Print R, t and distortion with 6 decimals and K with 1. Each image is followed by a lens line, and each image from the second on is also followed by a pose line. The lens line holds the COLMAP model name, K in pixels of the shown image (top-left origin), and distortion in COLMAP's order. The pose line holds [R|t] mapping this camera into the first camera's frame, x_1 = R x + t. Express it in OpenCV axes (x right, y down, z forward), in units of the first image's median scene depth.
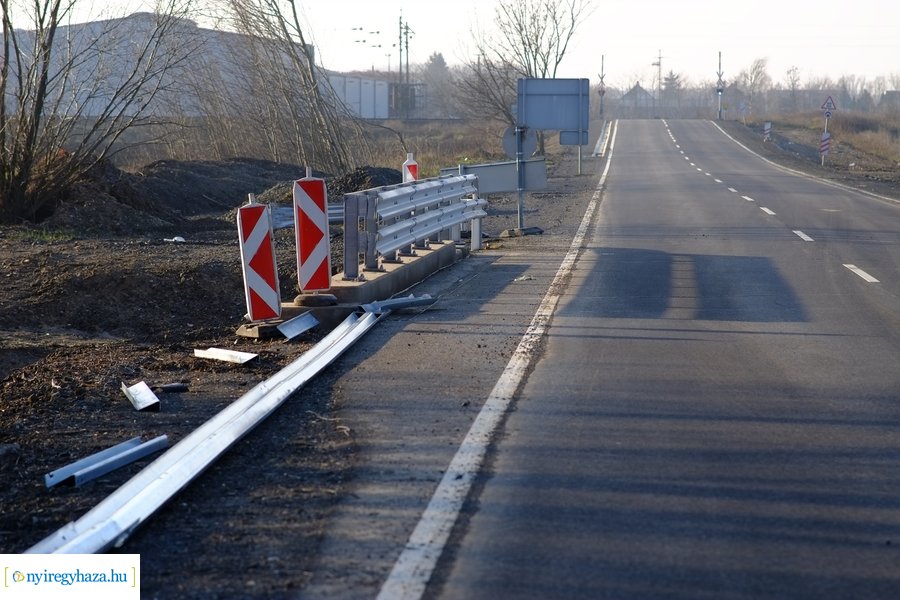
lens RADIAL K [[2928.5, 0, 450.0], [0, 2928.5, 300.0], [0, 0, 1]] dist [0.420439, -2.682290]
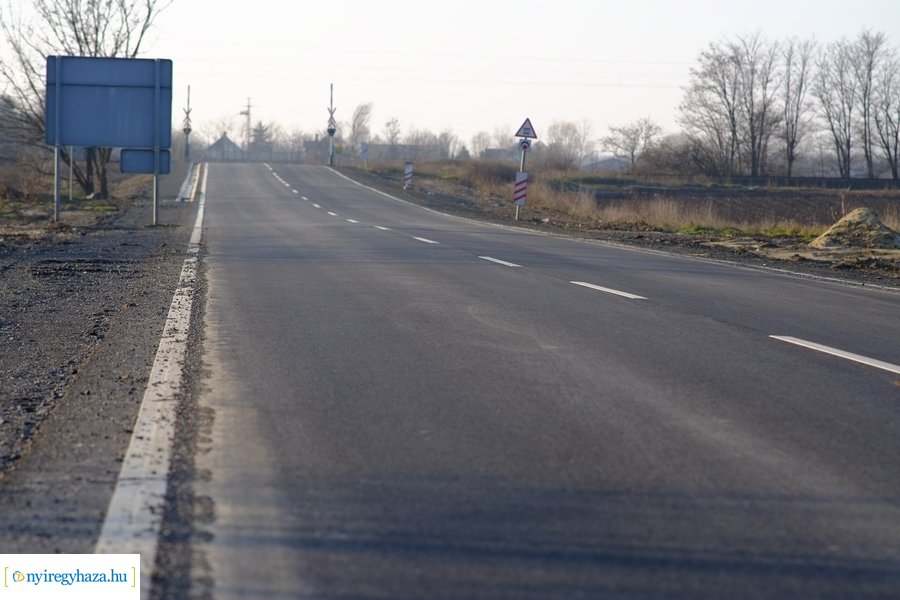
lens RADIAL K [[2928.5, 0, 450.0], [0, 2928.5, 300.0], [0, 0, 1]] dist [0.420439, -2.682290]
pose [[0.989874, 0.010750, 0.141539, 0.011625], [-0.007951, 0.999762, -0.020322, -0.009745], [-0.141724, 0.018991, 0.989724, 0.244375]]
